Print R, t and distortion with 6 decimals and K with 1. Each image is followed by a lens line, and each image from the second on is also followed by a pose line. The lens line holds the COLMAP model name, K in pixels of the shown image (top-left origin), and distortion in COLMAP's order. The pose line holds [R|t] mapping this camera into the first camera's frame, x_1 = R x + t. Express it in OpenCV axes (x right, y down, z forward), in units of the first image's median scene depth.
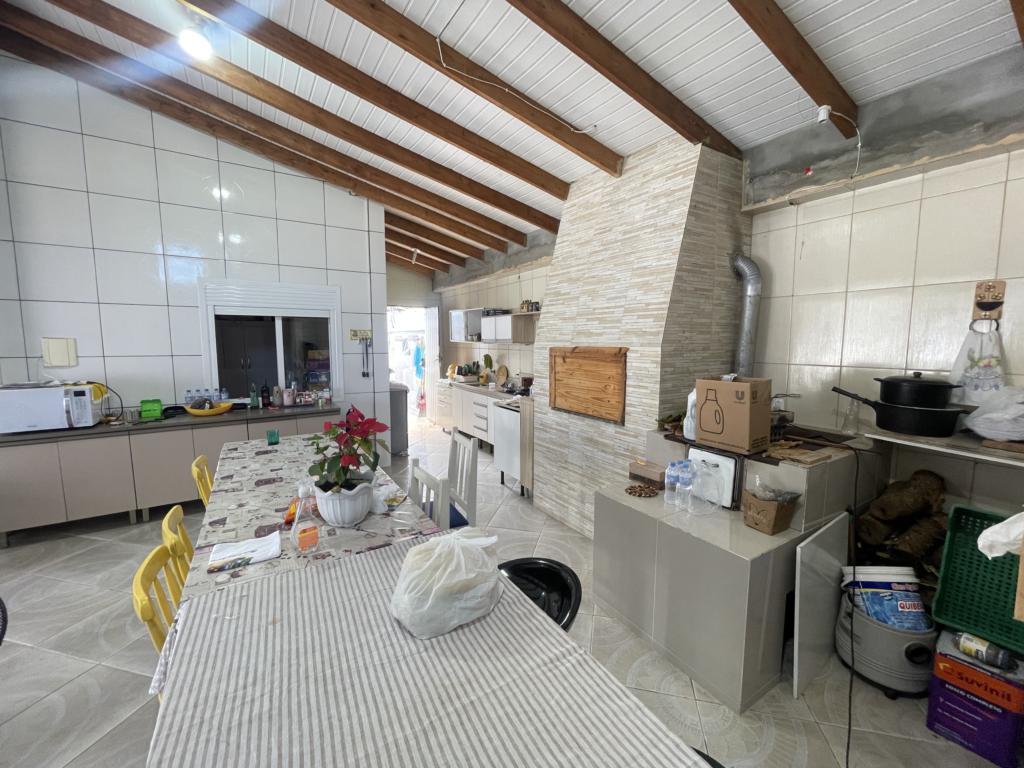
lens RADIAL K [[413.4, 0, 509.4], [0, 413.4, 383.1], [0, 0, 1]] dist [0.000817, 0.000088]
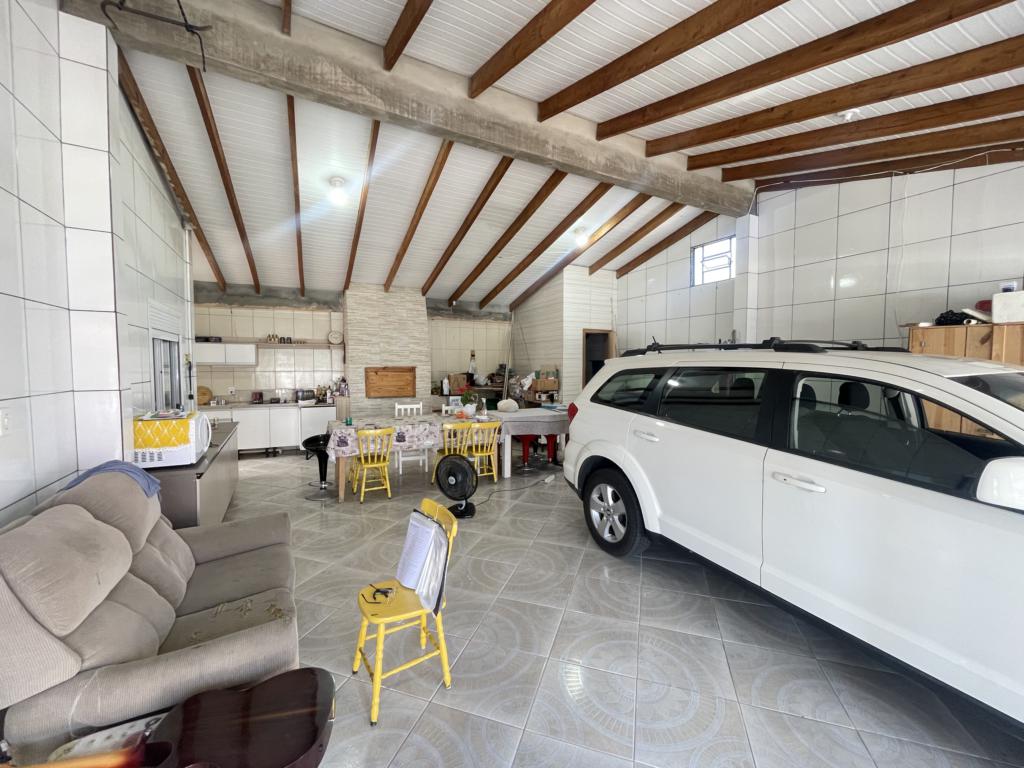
lens RADIAL K [[413.4, 0, 509.7], [0, 413.4, 384.1], [0, 0, 1]] dist [0.000817, 0.000088]
pose [[0.066750, -0.050600, 0.996486, -1.967022], [0.103072, 0.993720, 0.043555, -0.023587], [-0.992432, 0.099803, 0.071546, 0.198616]]
